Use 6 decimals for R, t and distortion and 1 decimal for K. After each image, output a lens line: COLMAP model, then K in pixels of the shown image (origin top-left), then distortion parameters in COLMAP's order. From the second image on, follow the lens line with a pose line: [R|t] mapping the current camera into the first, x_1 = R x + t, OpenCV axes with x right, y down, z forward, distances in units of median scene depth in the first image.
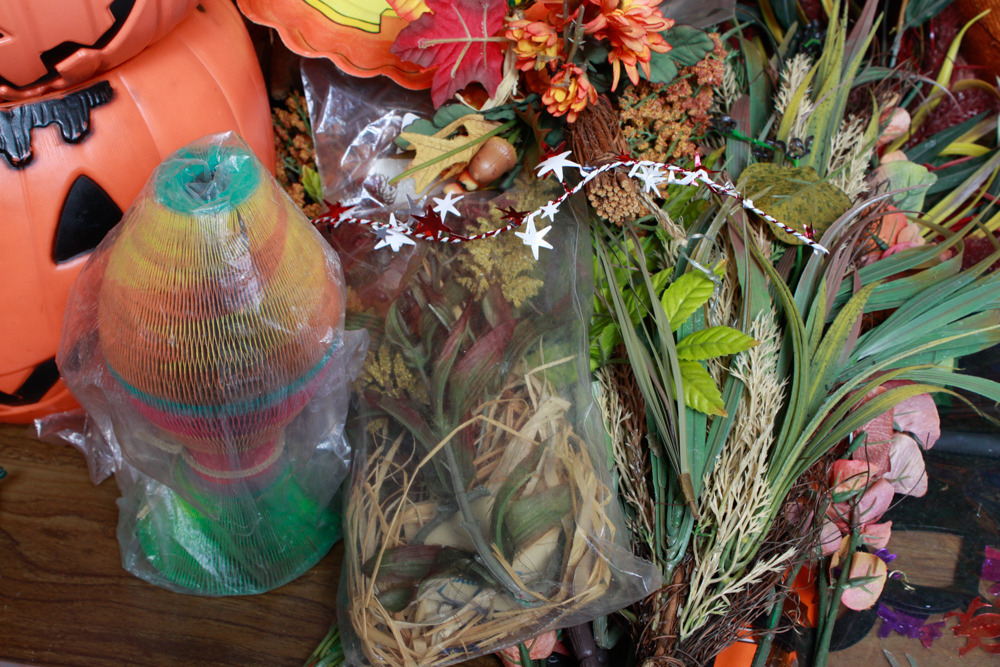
lens RADIAL K [[1422.9, 0, 497.3], [0, 1422.9, 335.3], [0, 0, 1]] dist [-0.020061, 0.000000]
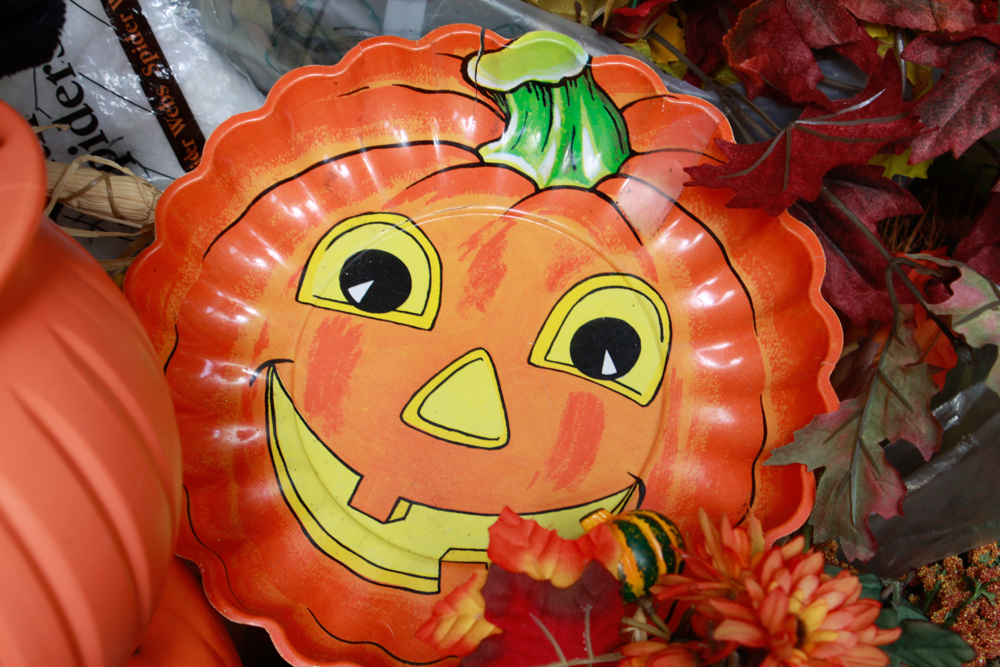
lens RADIAL K [[2043.6, 0, 498.7], [0, 2043.6, 331.3], [0, 0, 1]] dist [0.070911, 0.000000]
pose [[0.989132, -0.059465, -0.134467, 0.083240], [0.047795, 0.994937, -0.088410, -0.285332], [0.139044, 0.081023, 0.986966, 0.116718]]
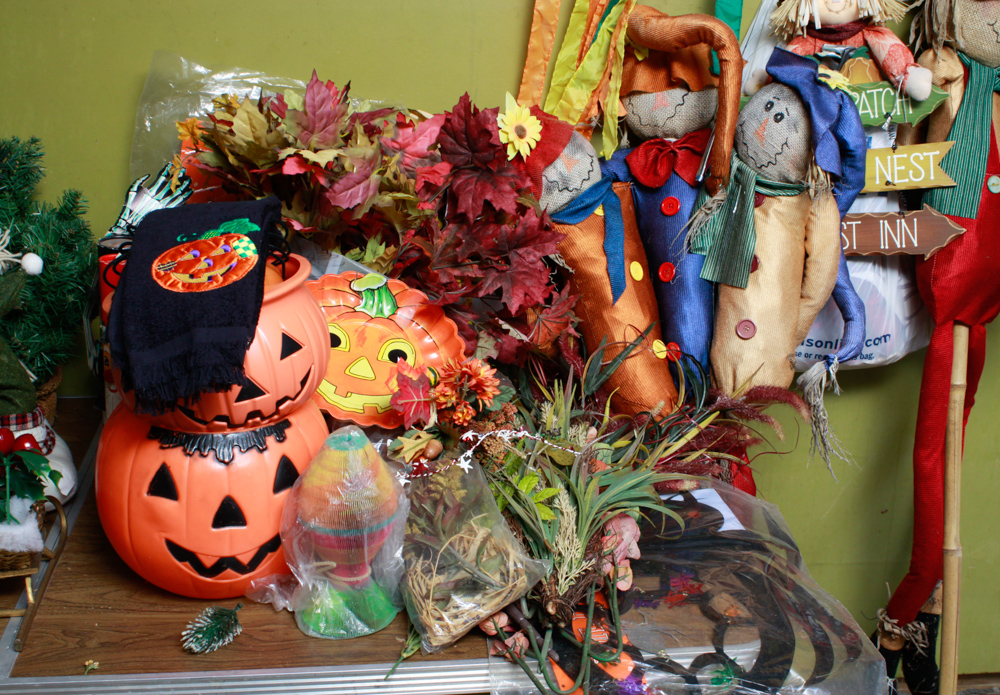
lens RADIAL K [[1272.9, 0, 500.6], [0, 1272.9, 347.6], [0, 0, 1]] dist [0.015252, 0.000000]
pose [[0.962267, -0.096537, 0.254407, -0.433001], [0.189029, 0.909682, -0.369792, 0.545132], [-0.195730, 0.403929, 0.893605, -0.998916]]
